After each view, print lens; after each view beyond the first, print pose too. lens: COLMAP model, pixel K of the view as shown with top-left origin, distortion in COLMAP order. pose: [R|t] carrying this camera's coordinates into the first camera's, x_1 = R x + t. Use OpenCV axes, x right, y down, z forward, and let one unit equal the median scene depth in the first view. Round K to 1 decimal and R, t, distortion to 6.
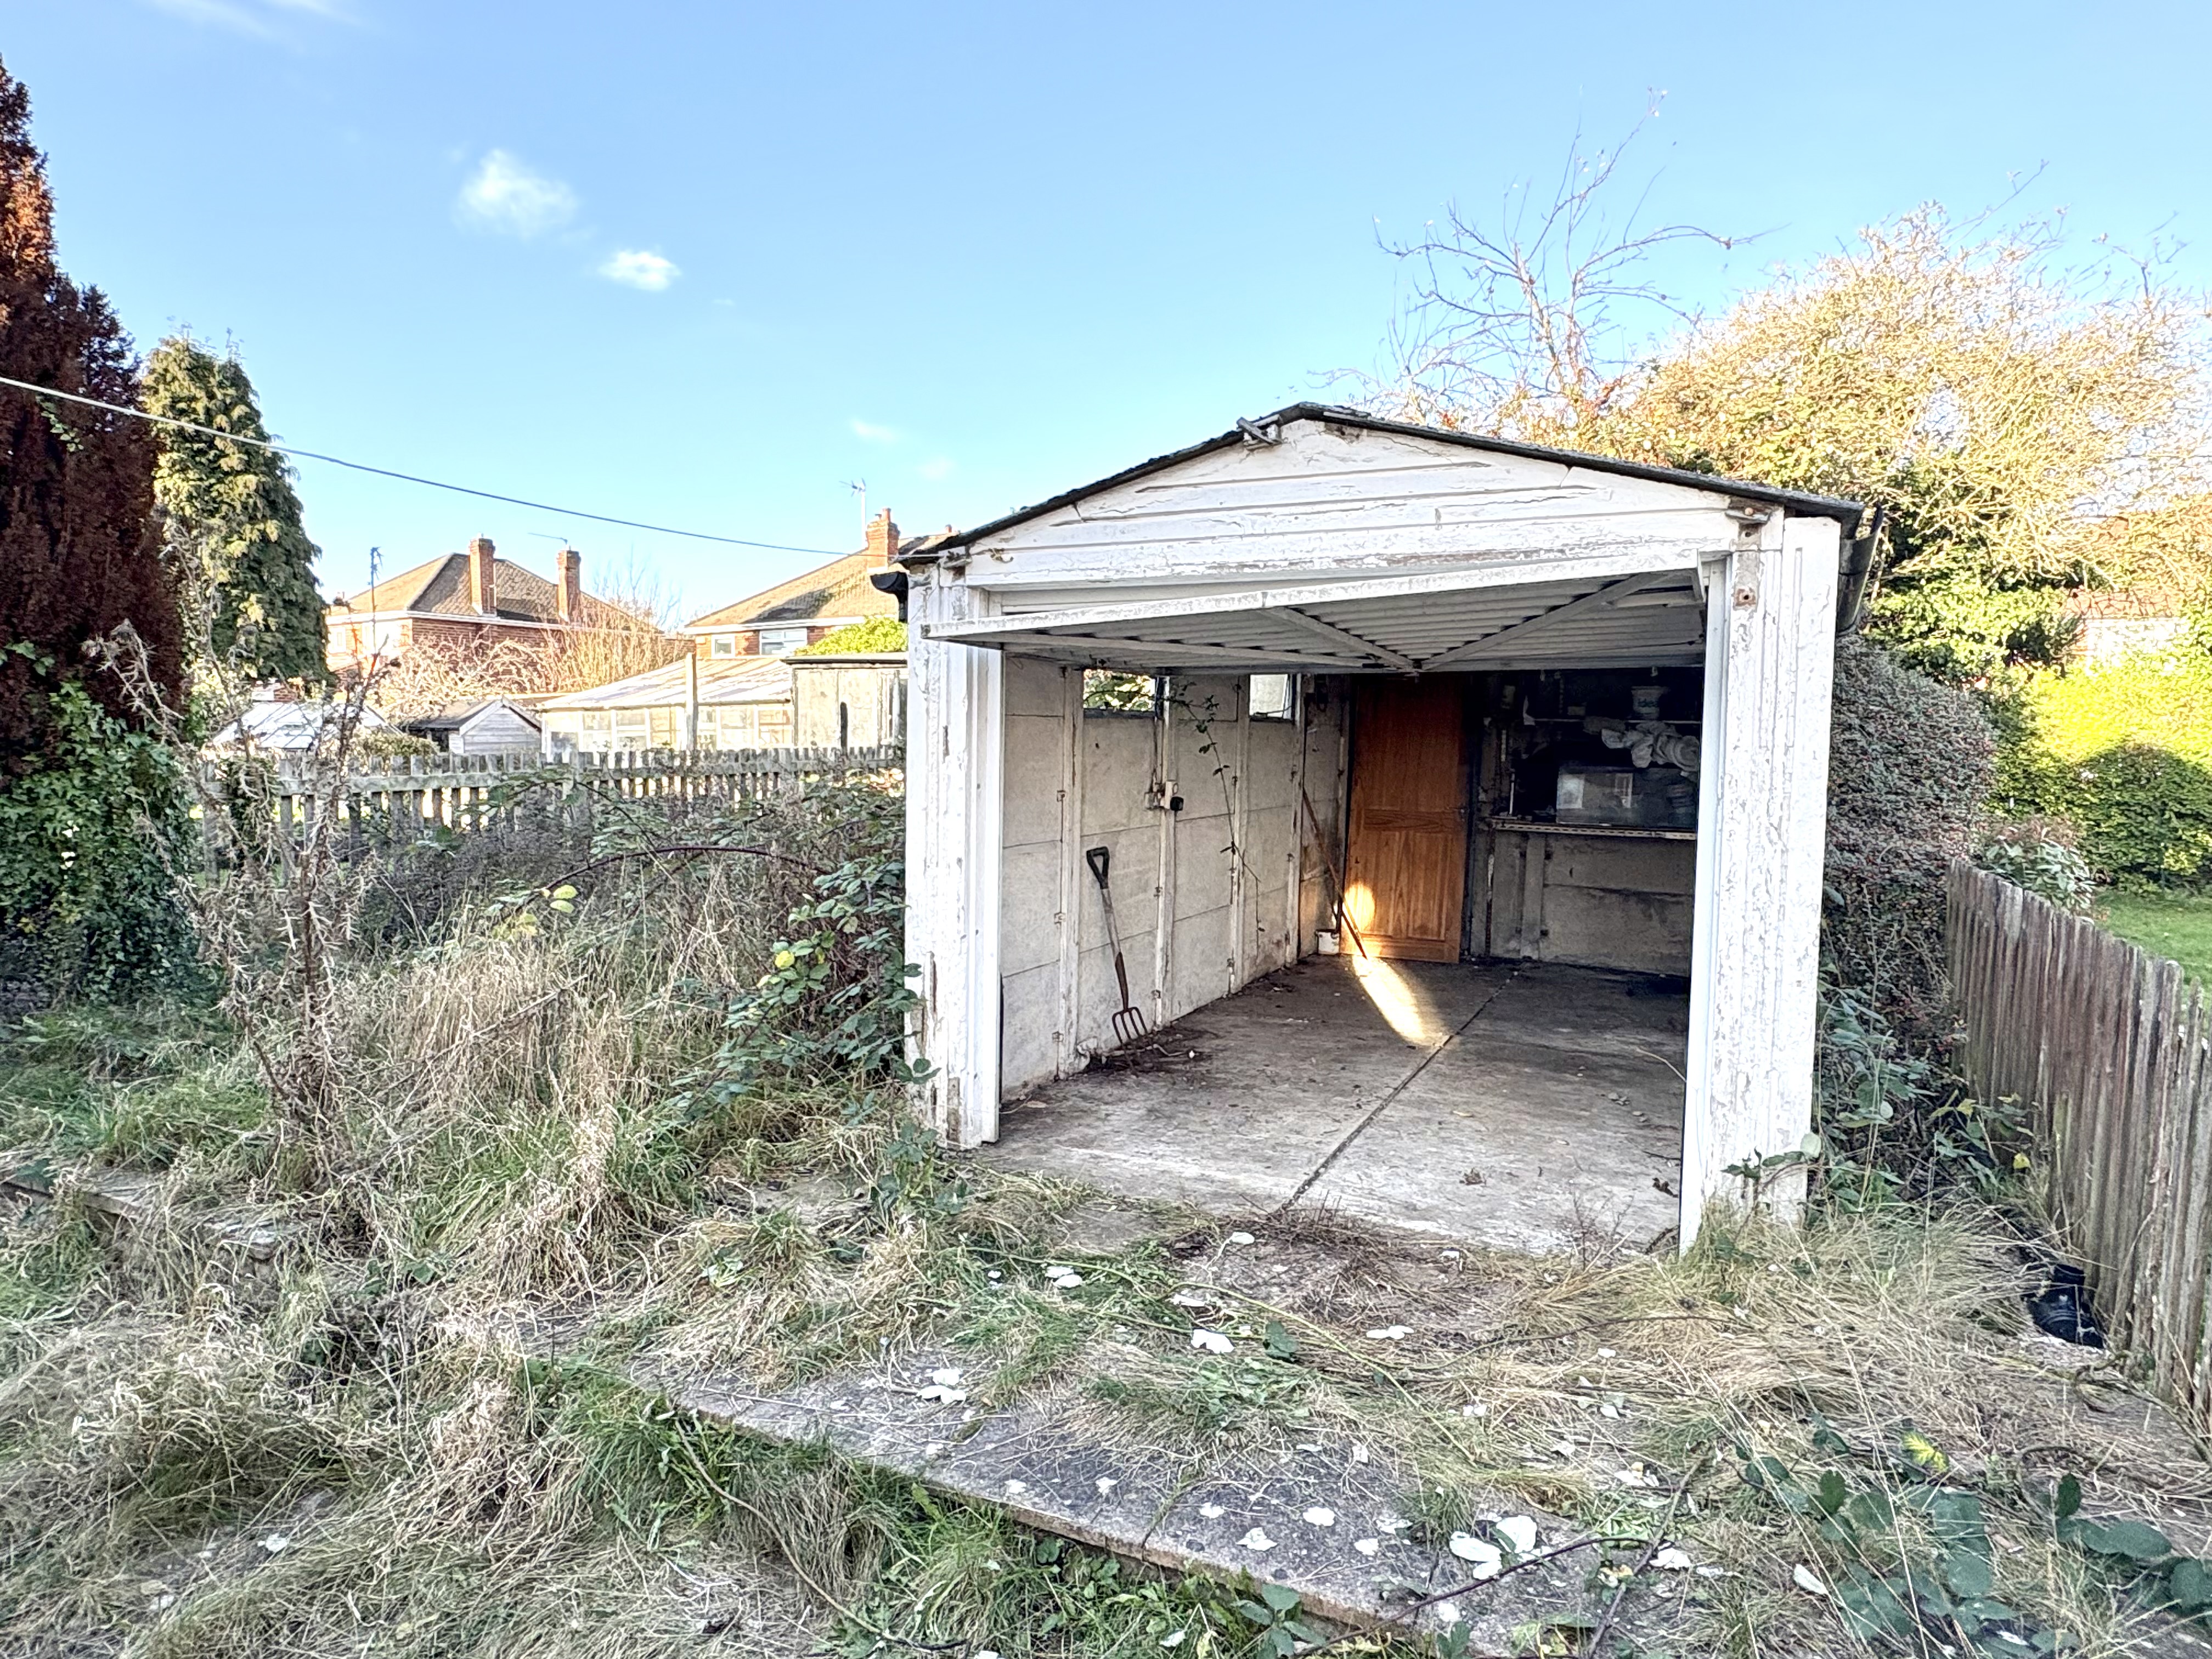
lens RADIAL K [[1268.6, 0, 1106.0], [0, 1268.6, 829.5], [0, 0, 1]] dist [-0.000649, -0.000108]
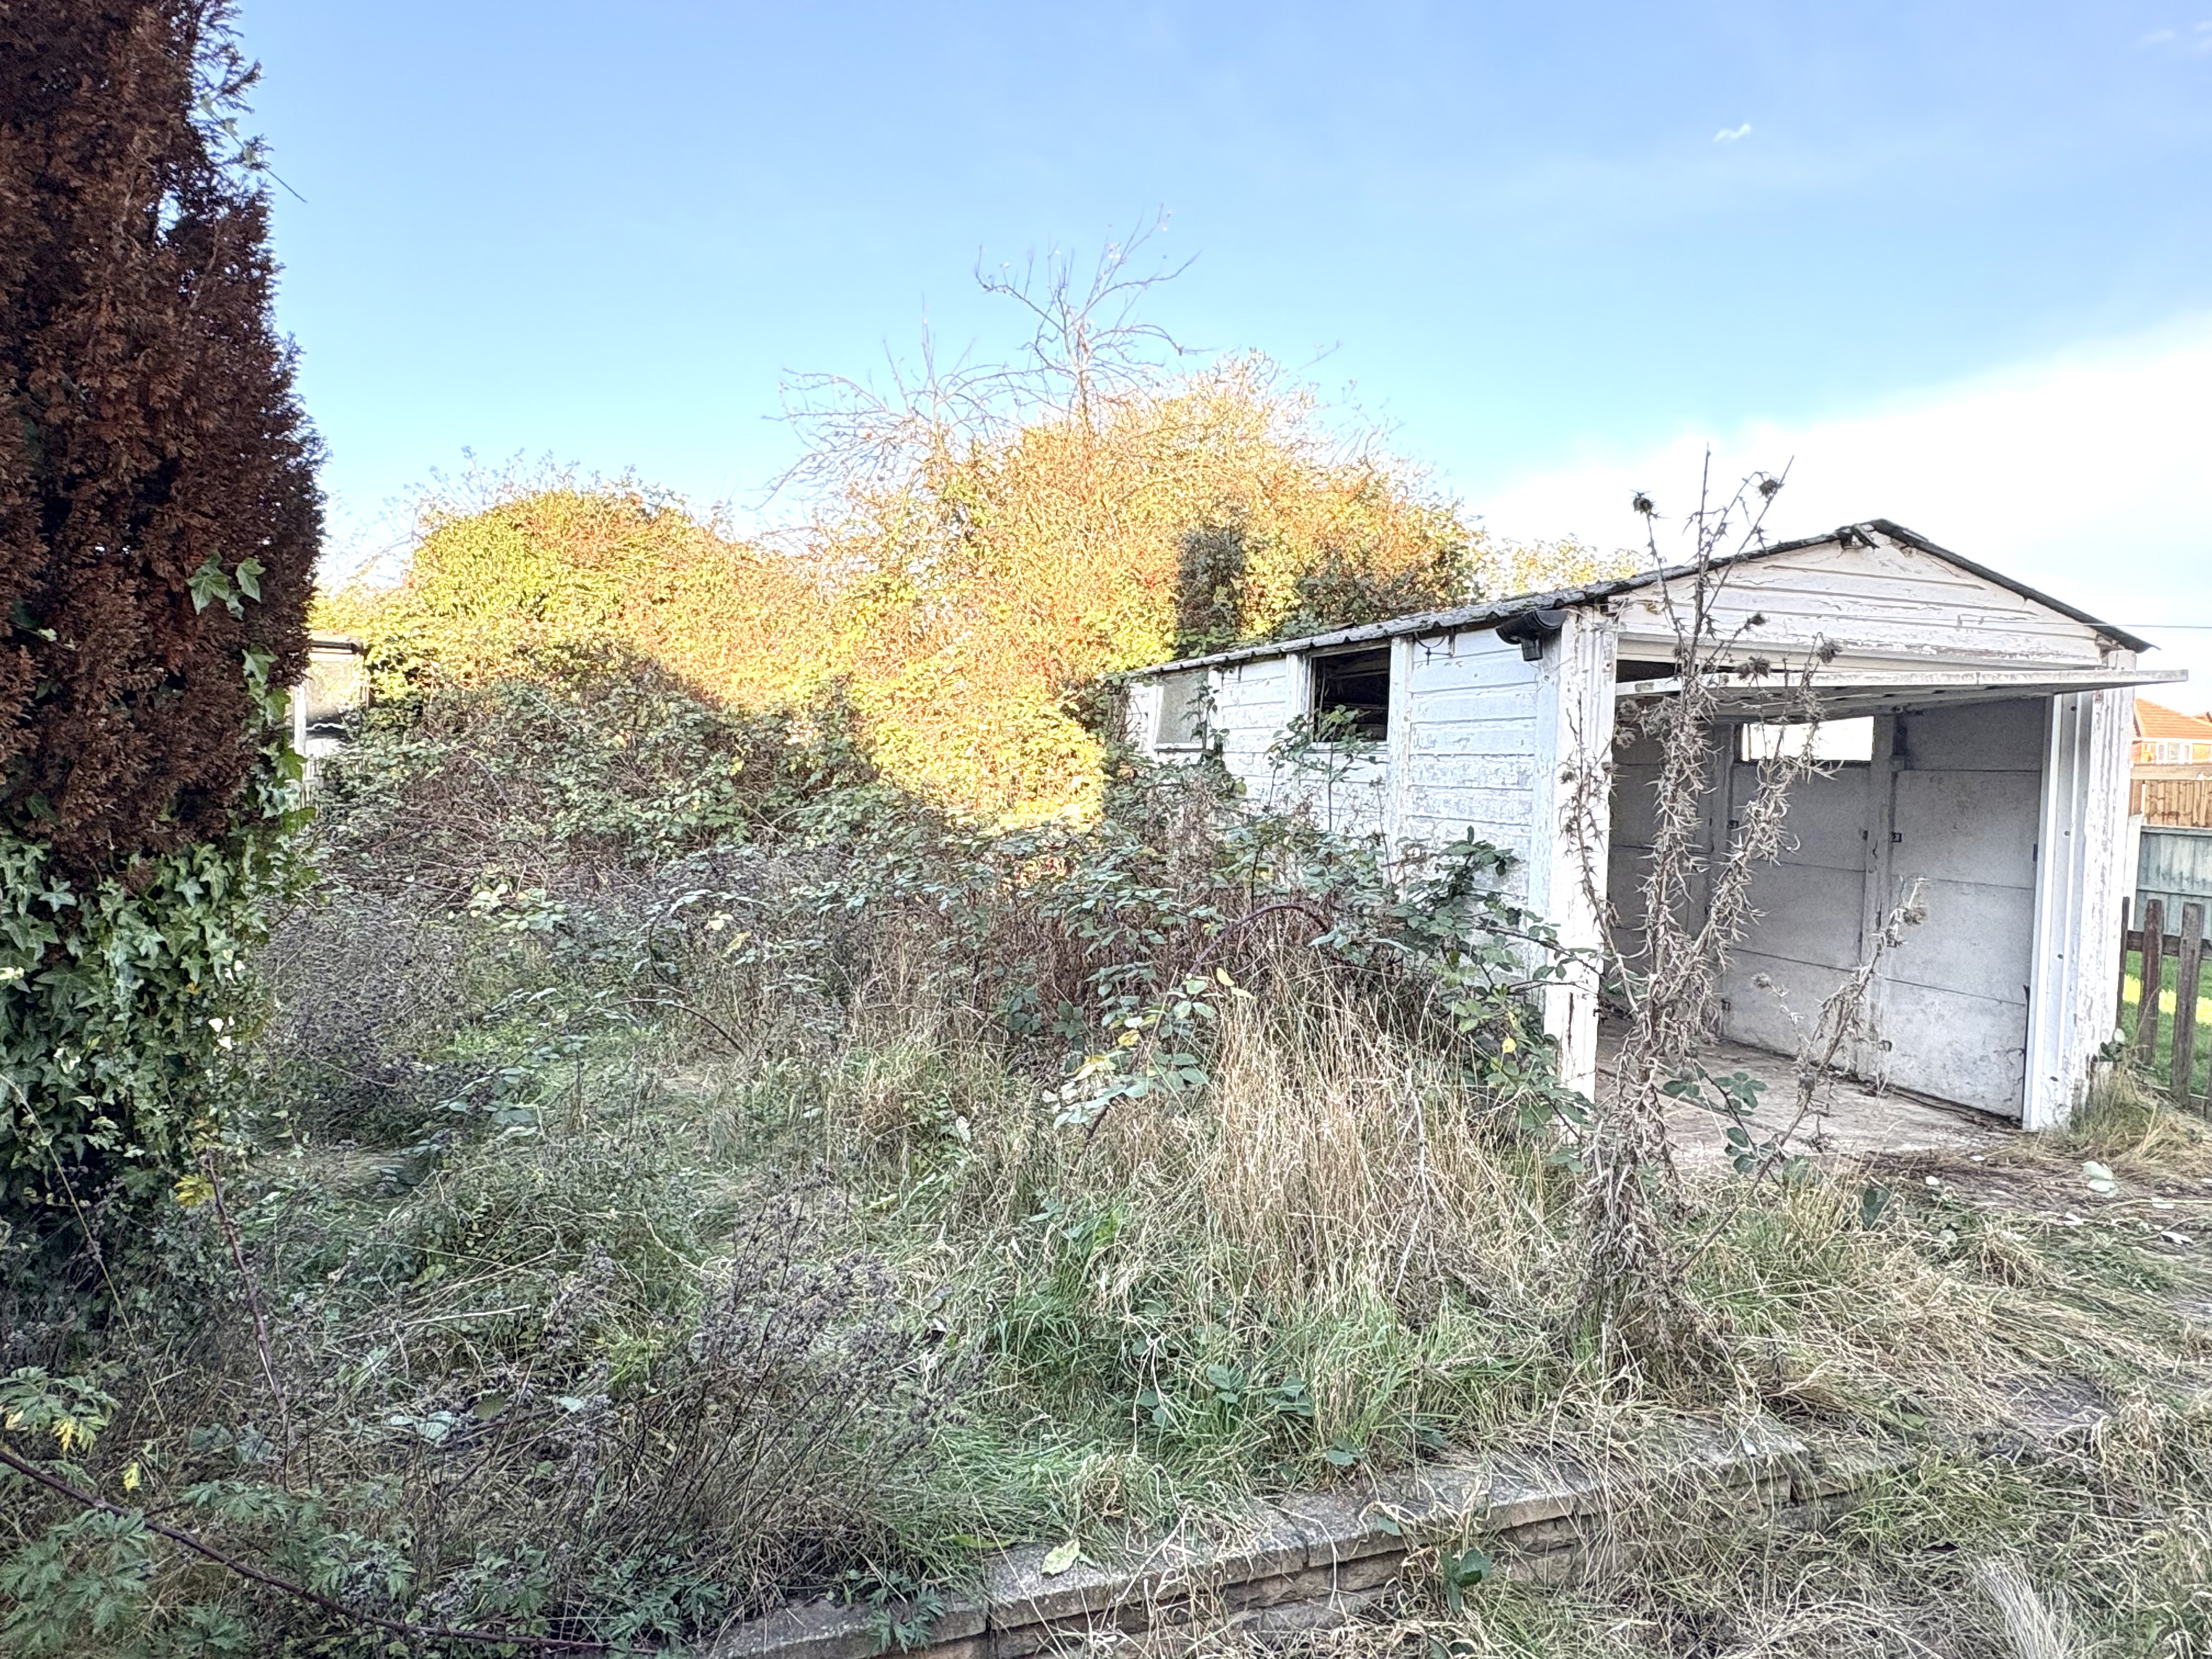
lens RADIAL K [[1268.6, 0, 1106.0], [0, 1268.6, 829.5], [0, 0, 1]] dist [-0.000649, -0.000108]
pose [[0.738161, -0.024797, 0.674169, -1.274511], [0.030902, 0.999518, 0.002928, -0.052154], [-0.673917, 0.018671, 0.738571, 0.584861]]
